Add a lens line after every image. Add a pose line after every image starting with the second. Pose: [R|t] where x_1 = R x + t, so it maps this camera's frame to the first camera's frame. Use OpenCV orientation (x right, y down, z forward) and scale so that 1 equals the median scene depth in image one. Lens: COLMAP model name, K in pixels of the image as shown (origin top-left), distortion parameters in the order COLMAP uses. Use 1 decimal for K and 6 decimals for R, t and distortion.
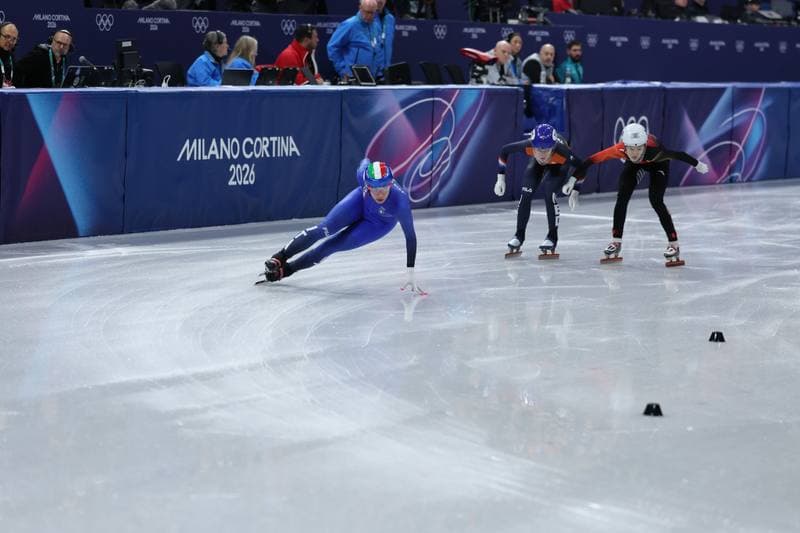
lens RADIAL K [[4341.3, 0, 399.8], [0, 4341.3, 266.2], [0, 0, 1]] dist [0.256038, -5.777220]
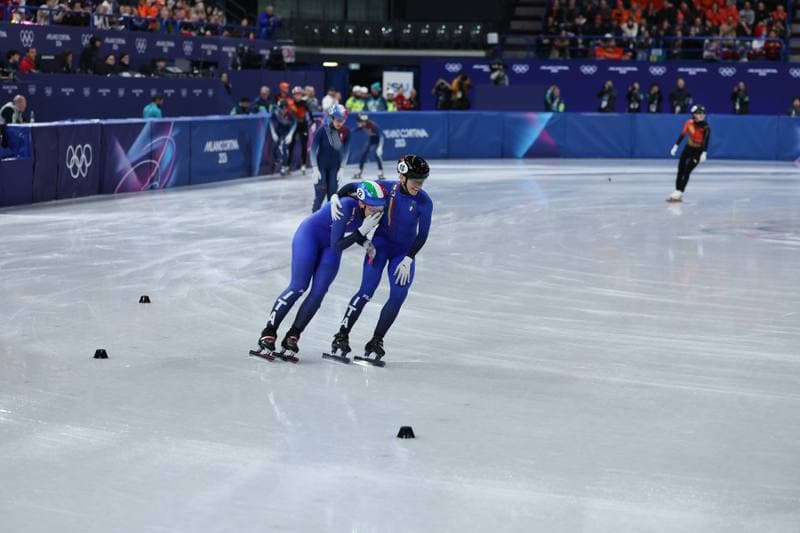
lens RADIAL K [[4360.1, 0, 400.8], [0, 4360.1, 265.4], [0, 0, 1]] dist [0.540714, 13.103999]
pose [[0.979278, -0.039693, 0.198593, -0.127588], [0.041653, 0.999116, -0.005699, 0.016925], [-0.198192, 0.013853, 0.980065, -0.408181]]
